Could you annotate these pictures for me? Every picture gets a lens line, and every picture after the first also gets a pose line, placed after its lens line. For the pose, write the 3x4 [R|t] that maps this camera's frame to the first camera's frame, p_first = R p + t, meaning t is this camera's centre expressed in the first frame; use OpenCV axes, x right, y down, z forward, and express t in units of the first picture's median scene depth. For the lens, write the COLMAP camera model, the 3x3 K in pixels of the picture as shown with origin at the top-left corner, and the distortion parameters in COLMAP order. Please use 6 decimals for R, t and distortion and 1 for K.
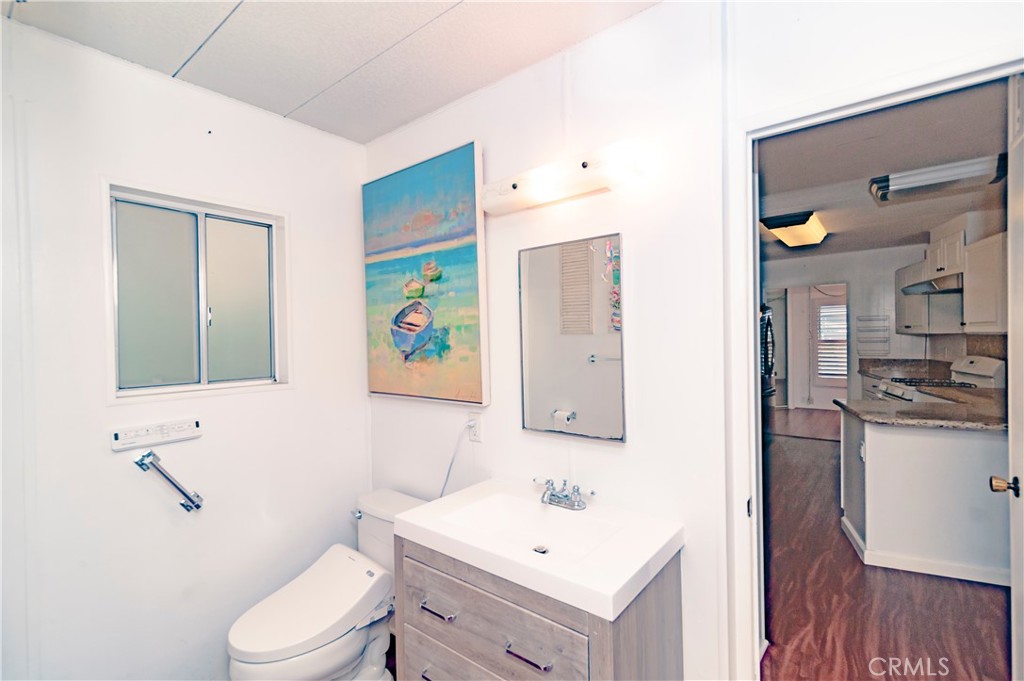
lens RADIAL K [[463.6, 0, 513.2], [0, 463.6, 339.5], [0, 0, 1]] dist [0.011430, -0.002417]
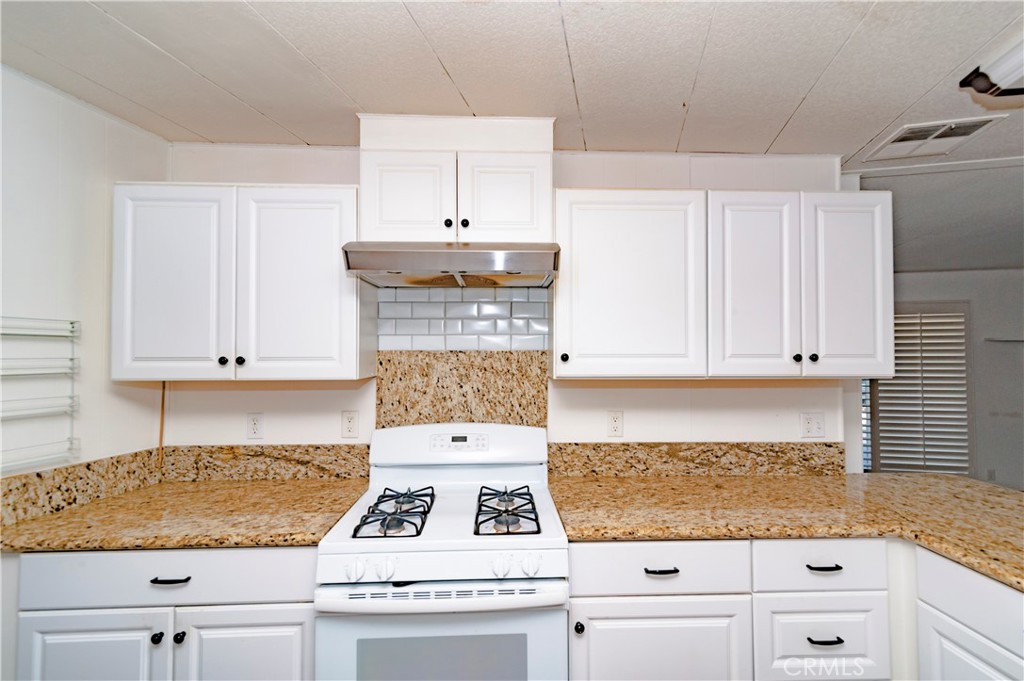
lens RADIAL K [[463.6, 0, 521.0], [0, 463.6, 342.9], [0, 0, 1]] dist [0.011430, -0.002417]
pose [[-0.430927, 0.032125, 0.901815, 0.418192], [0.017973, 0.999473, -0.027016, -0.026373], [-0.902208, 0.004566, -0.431277, 0.900581]]
